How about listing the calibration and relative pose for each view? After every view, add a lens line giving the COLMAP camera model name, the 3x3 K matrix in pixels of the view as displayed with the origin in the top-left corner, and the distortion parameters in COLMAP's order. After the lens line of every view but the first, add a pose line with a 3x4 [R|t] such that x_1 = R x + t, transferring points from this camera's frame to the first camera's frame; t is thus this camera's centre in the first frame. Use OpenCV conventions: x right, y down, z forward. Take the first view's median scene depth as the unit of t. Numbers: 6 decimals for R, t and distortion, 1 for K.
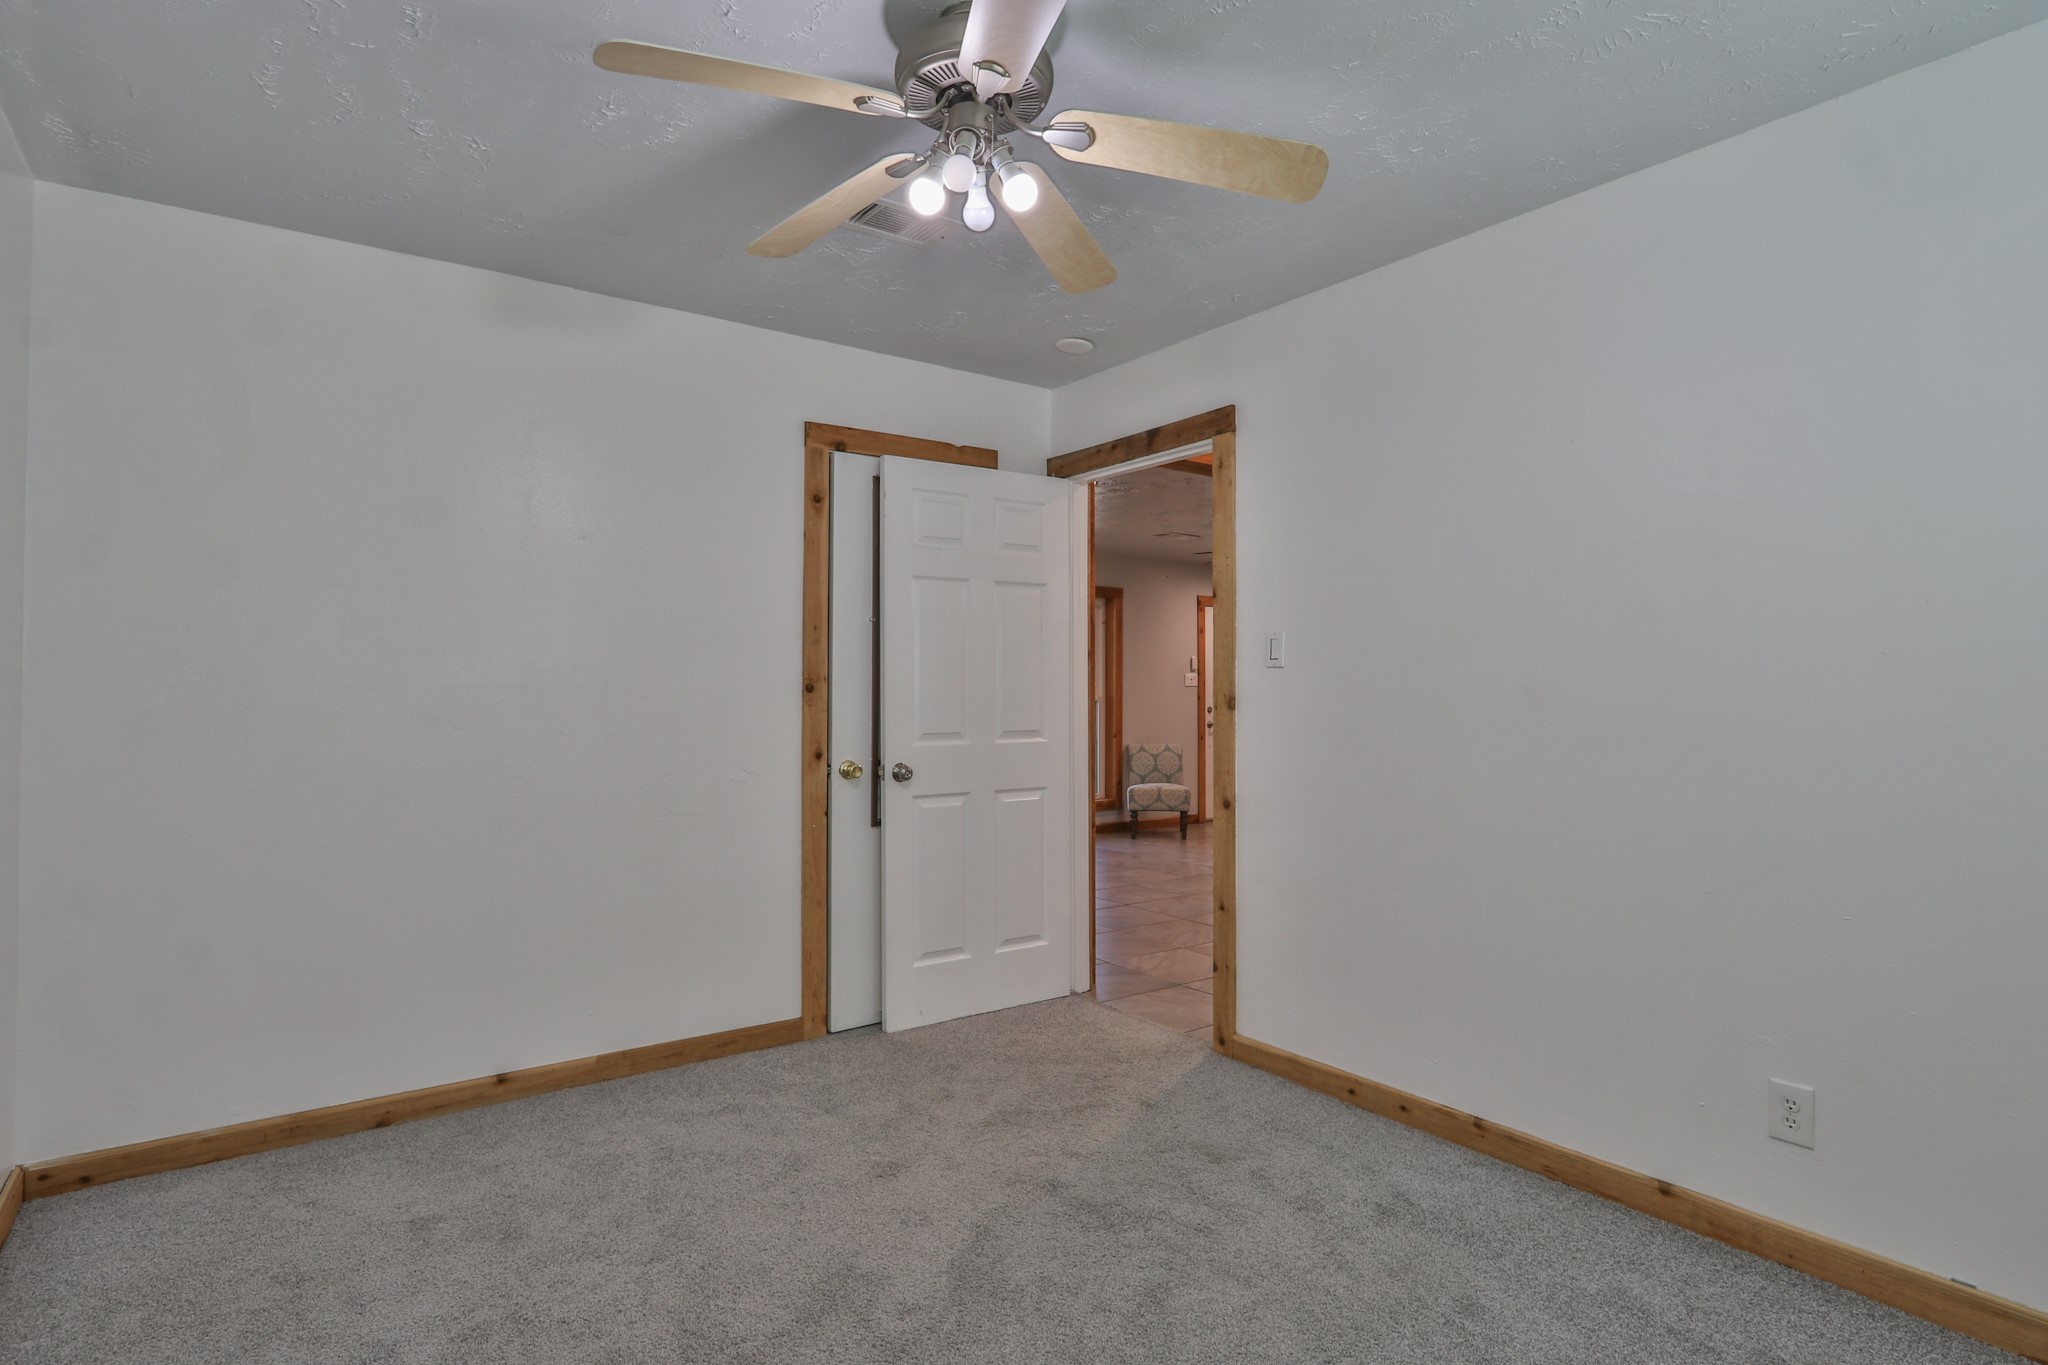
lens RADIAL K [[1066.5, 0, 1020.7], [0, 1066.5, 670.8], [0, 0, 1]] dist [-0.014681, 0.001614]
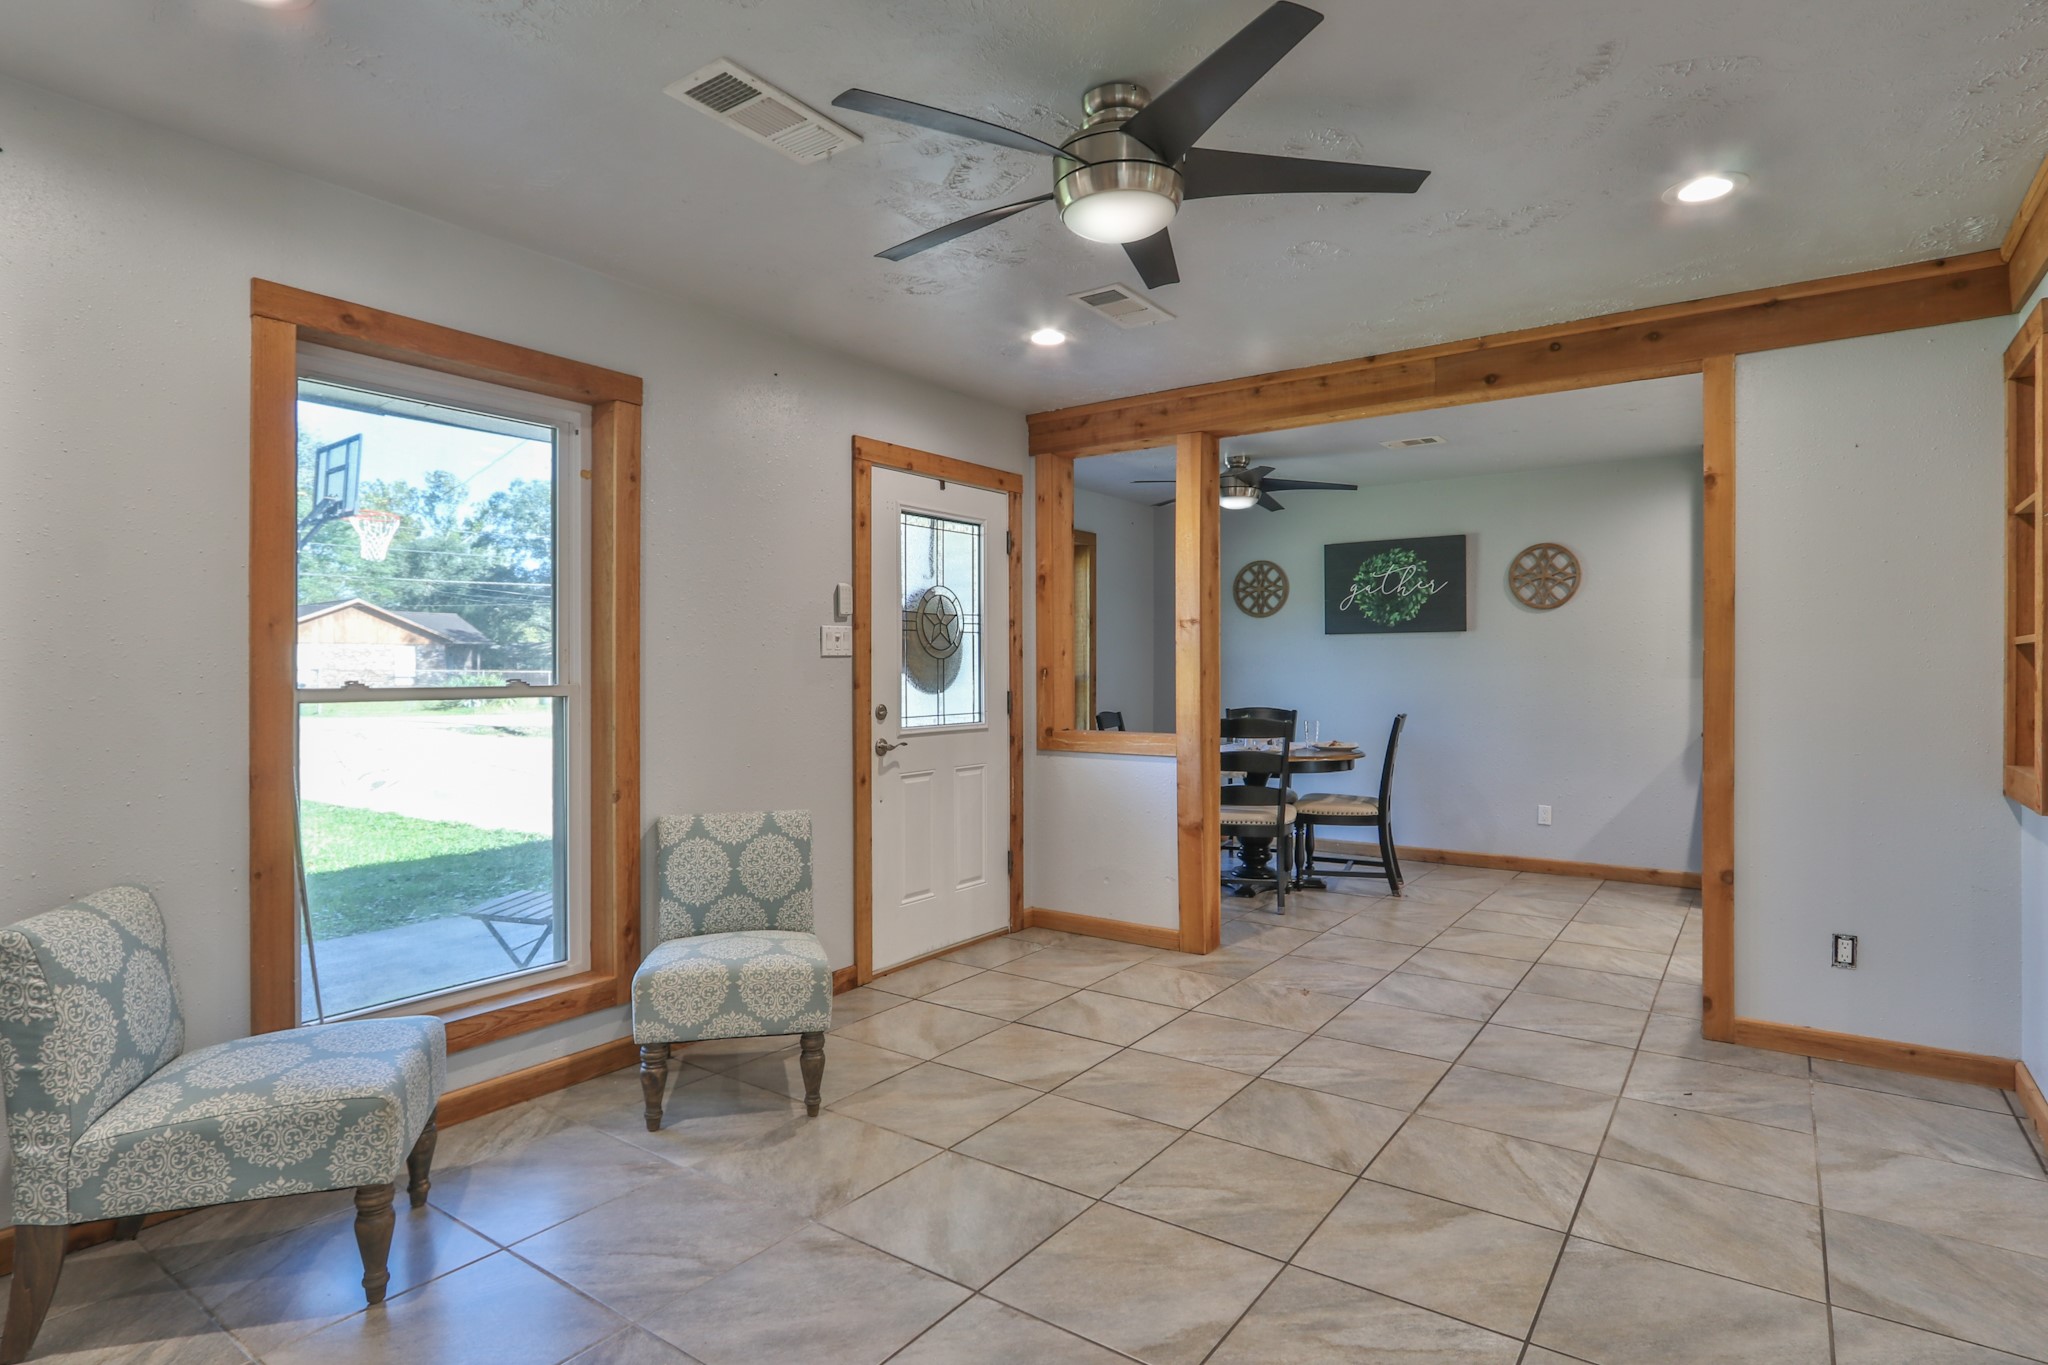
lens RADIAL K [[1066.5, 0, 1021.9], [0, 1066.5, 676.9], [0, 0, 1]] dist [-0.014681, 0.001614]
pose [[0.947036, -0.006051, 0.321070, 0.102593], [0.003975, 0.999967, 0.007122, 0.020667], [-0.321102, -0.005469, 0.947029, 0.630703]]
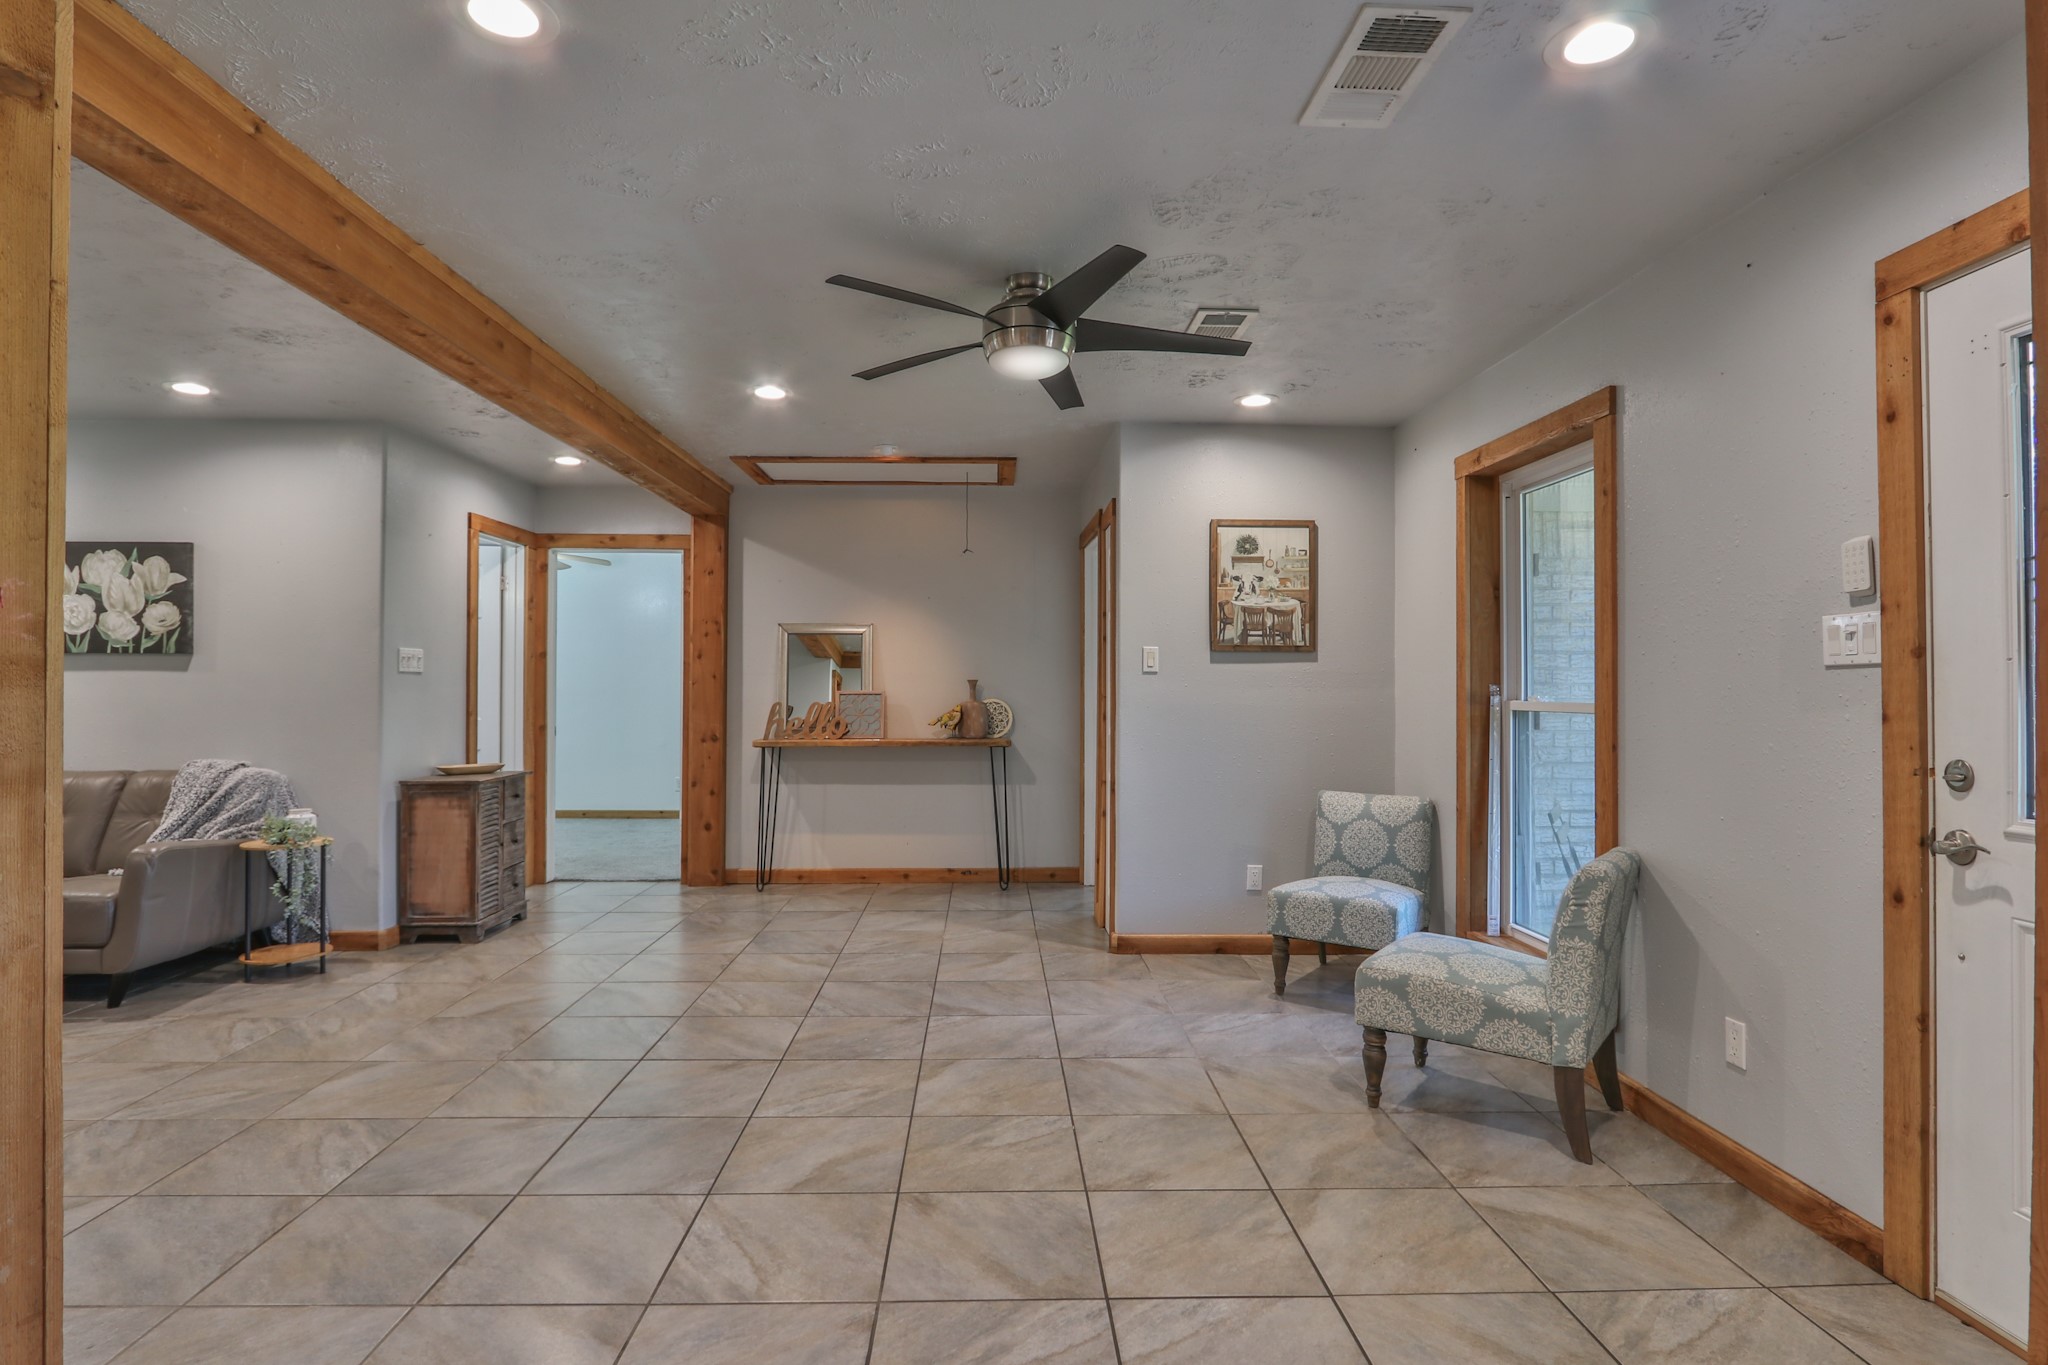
lens RADIAL K [[1066.5, 0, 1017.2], [0, 1066.5, 676.1], [0, 0, 1]] dist [-0.014681, 0.001614]
pose [[-0.557545, -0.013591, -0.830035, 0.478571], [-0.006034, 0.999906, -0.012319, 0.021779], [0.830125, -0.001860, -0.557575, 1.033669]]
